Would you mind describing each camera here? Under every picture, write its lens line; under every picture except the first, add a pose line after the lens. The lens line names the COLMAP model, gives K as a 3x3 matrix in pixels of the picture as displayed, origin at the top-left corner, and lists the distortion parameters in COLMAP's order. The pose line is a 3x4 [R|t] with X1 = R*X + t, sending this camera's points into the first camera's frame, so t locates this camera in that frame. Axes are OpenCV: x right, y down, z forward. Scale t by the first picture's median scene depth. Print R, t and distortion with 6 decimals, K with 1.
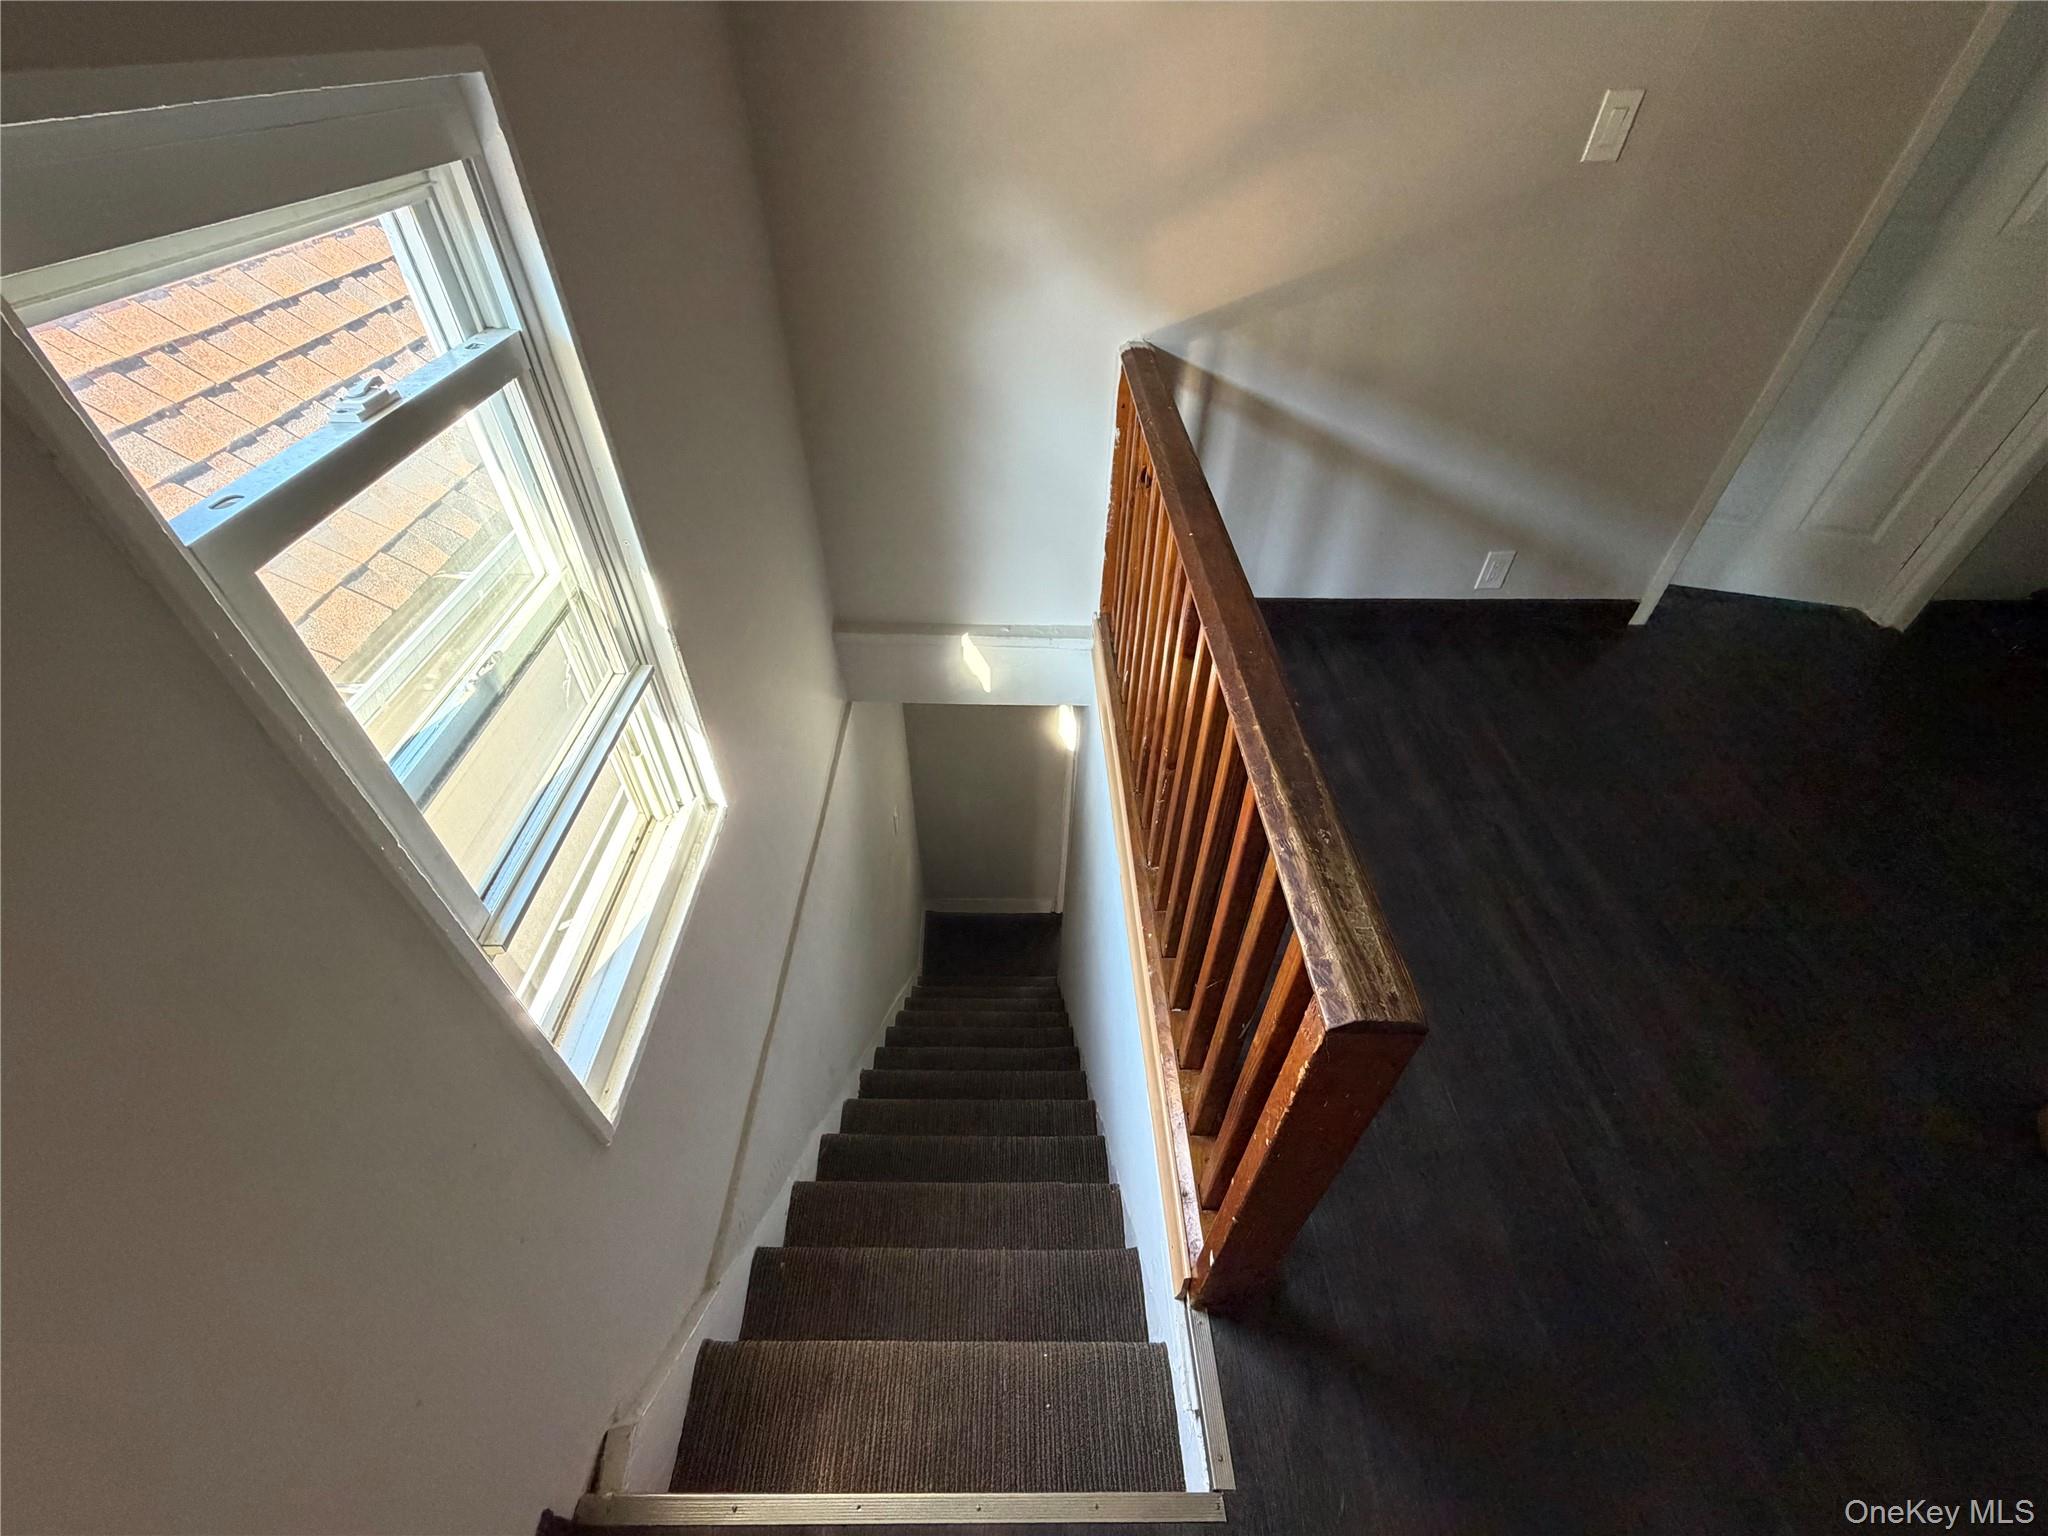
lens RADIAL K [[814.2, 0, 1024.0], [0, 814.2, 768.0], [0, 0, 1]] dist [0.001353, -0.000351]
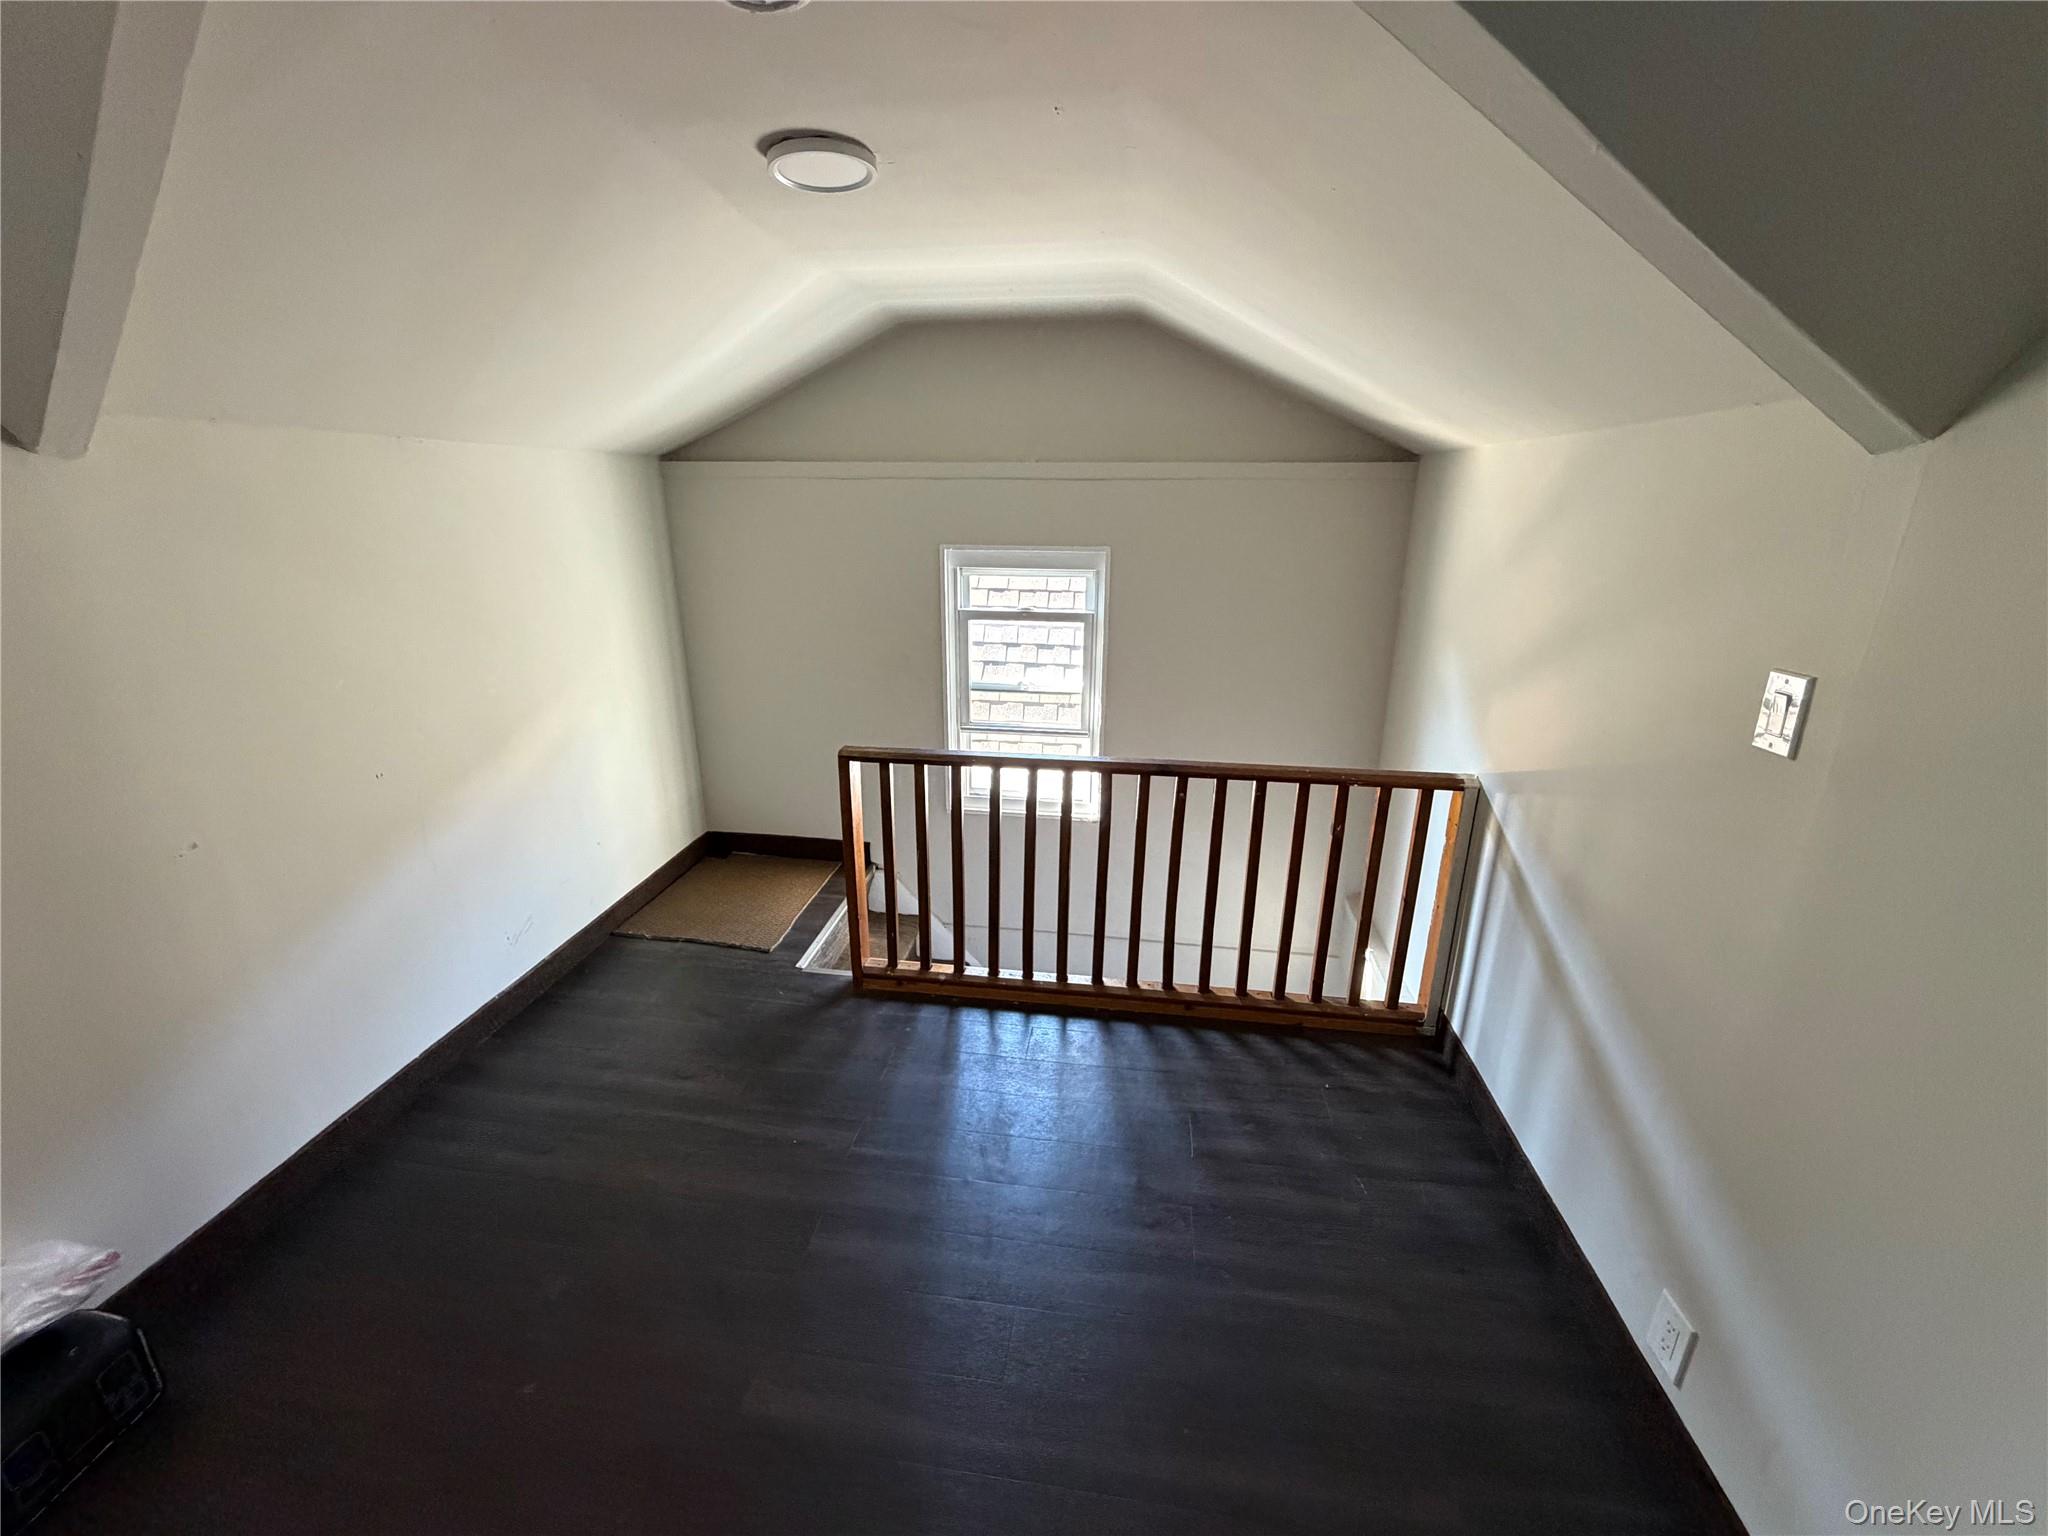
lens RADIAL K [[814.2, 0, 1024.0], [0, 814.2, 768.0], [0, 0, 1]] dist [0.001353, -0.000351]
pose [[-0.157591, 0.297871, -0.941508, 1.531797], [-0.674086, 0.664291, 0.322996, -0.558255], [0.721646, 0.685559, 0.096104, 0.507130]]
